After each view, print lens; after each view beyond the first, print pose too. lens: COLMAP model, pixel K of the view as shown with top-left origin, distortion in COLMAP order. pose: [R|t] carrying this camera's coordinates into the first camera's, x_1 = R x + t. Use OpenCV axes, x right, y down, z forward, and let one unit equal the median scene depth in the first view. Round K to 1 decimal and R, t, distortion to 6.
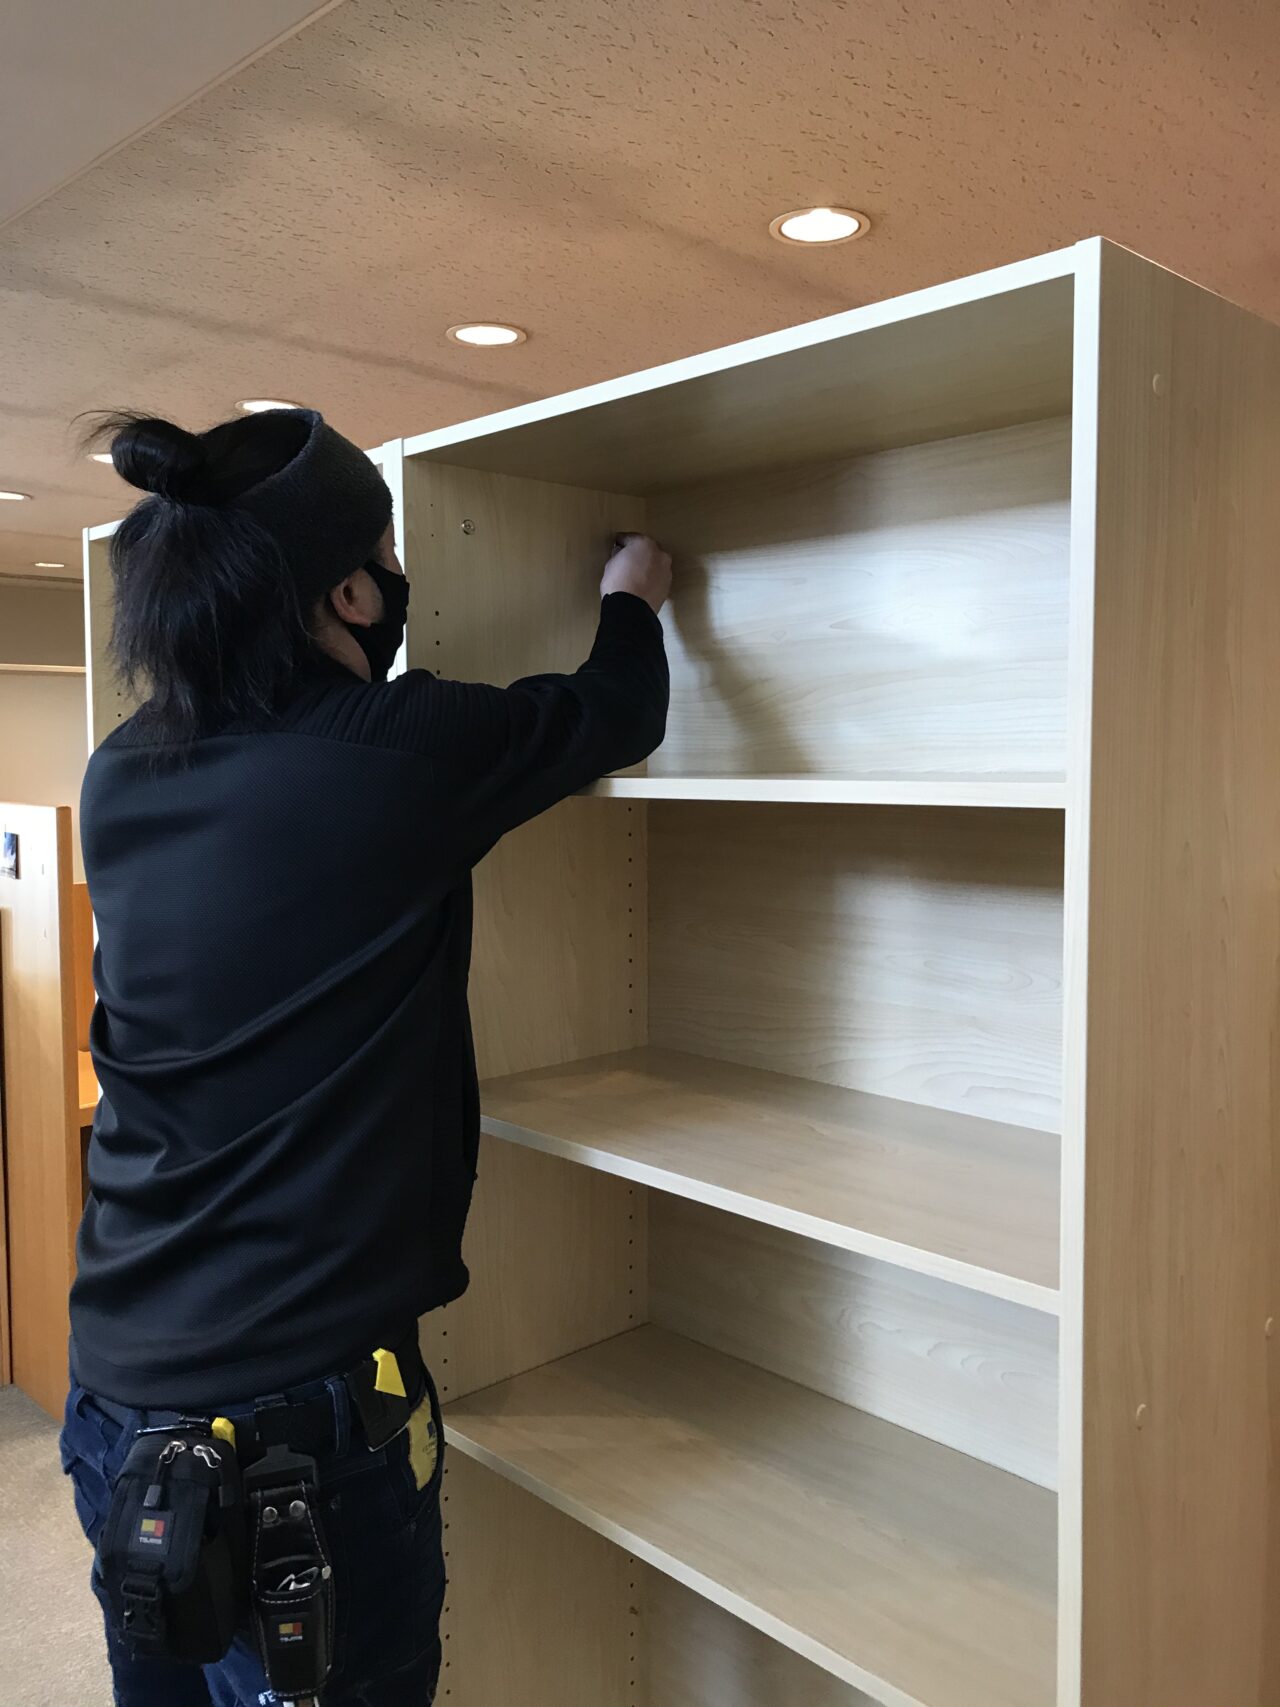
lens RADIAL K [[1427.7, 0, 642.4], [0, 1427.7, 854.7], [0, 0, 1]] dist [0.034010, -0.017539]
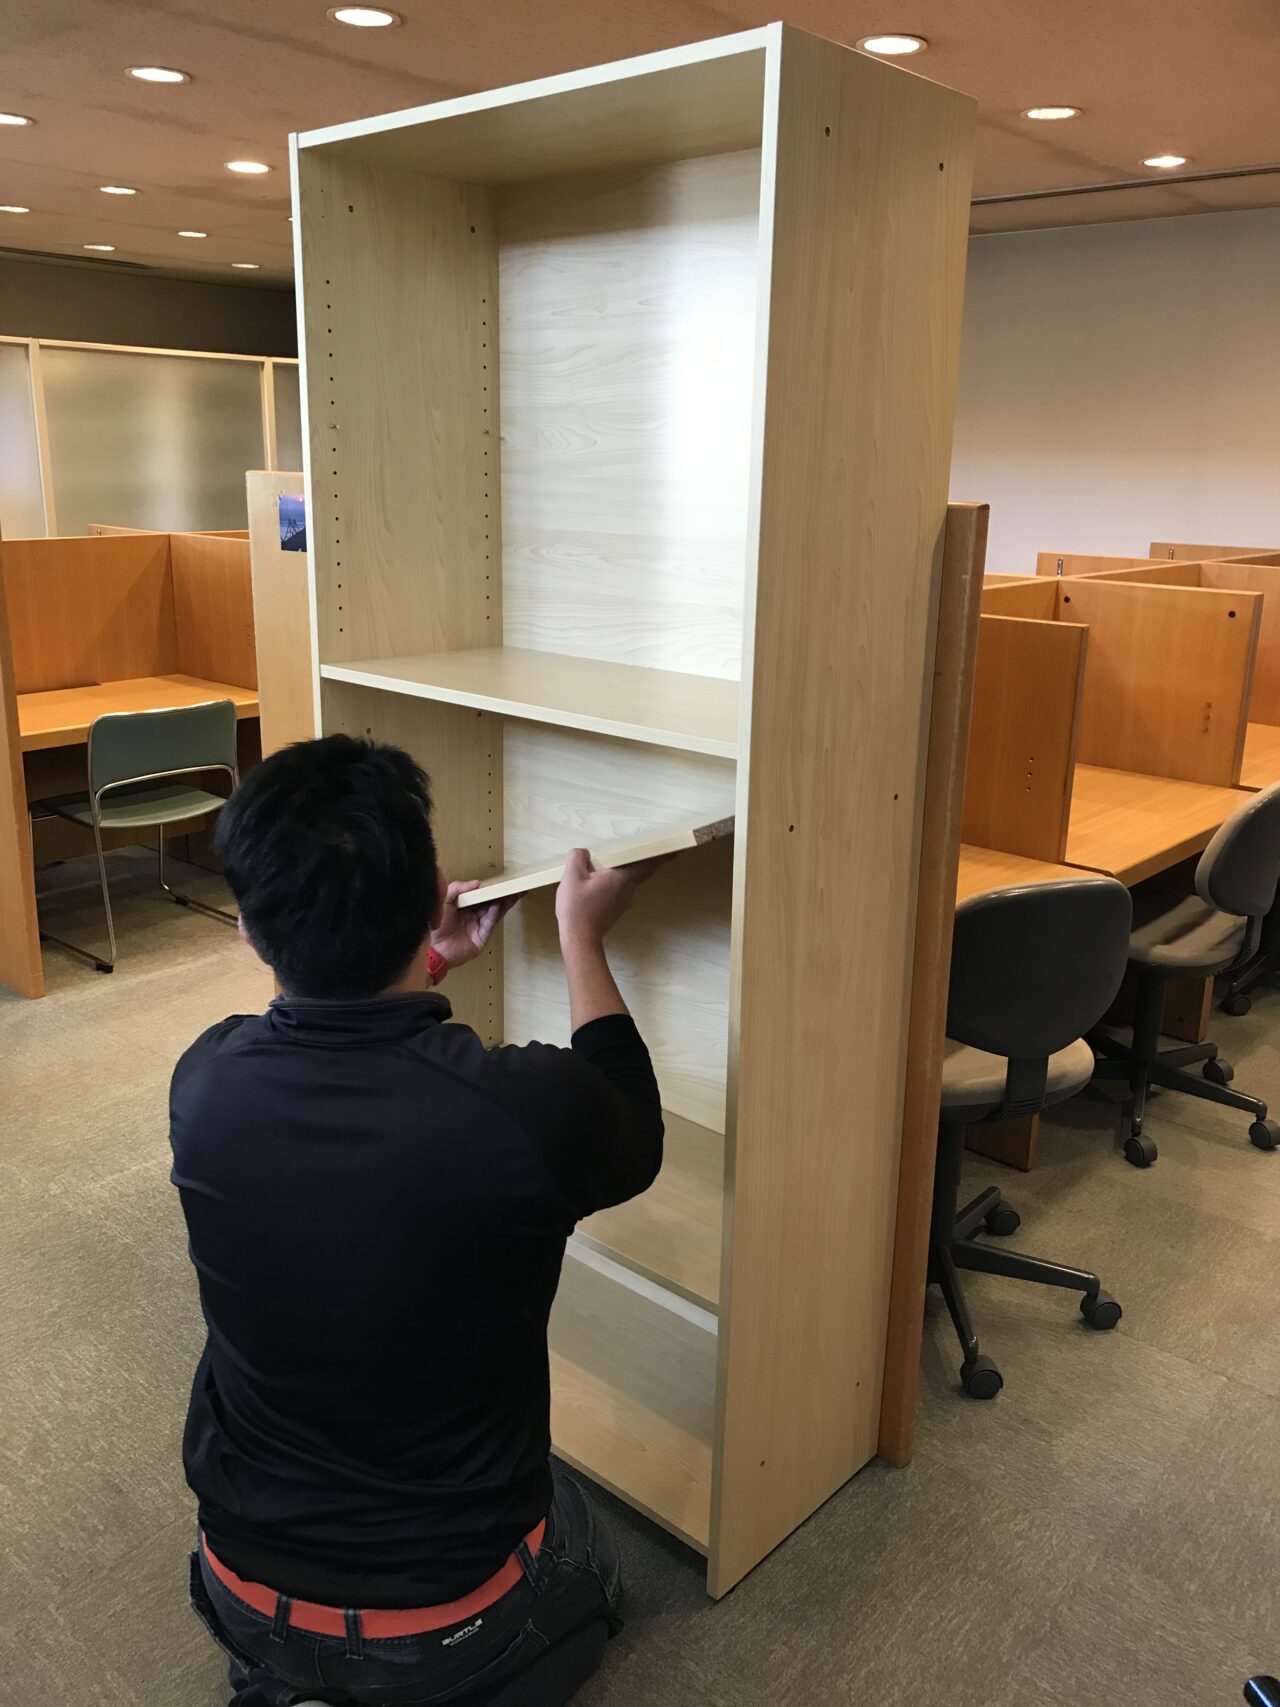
lens RADIAL K [[1427.7, 0, 638.2], [0, 1427.7, 852.2], [0, 0, 1]] dist [0.034010, -0.017539]
pose [[0.997389, 0.005573, 0.072003, 0.039078], [-0.019509, 0.980741, 0.194338, 0.070465], [-0.069533, -0.195236, 0.978288, -0.345487]]
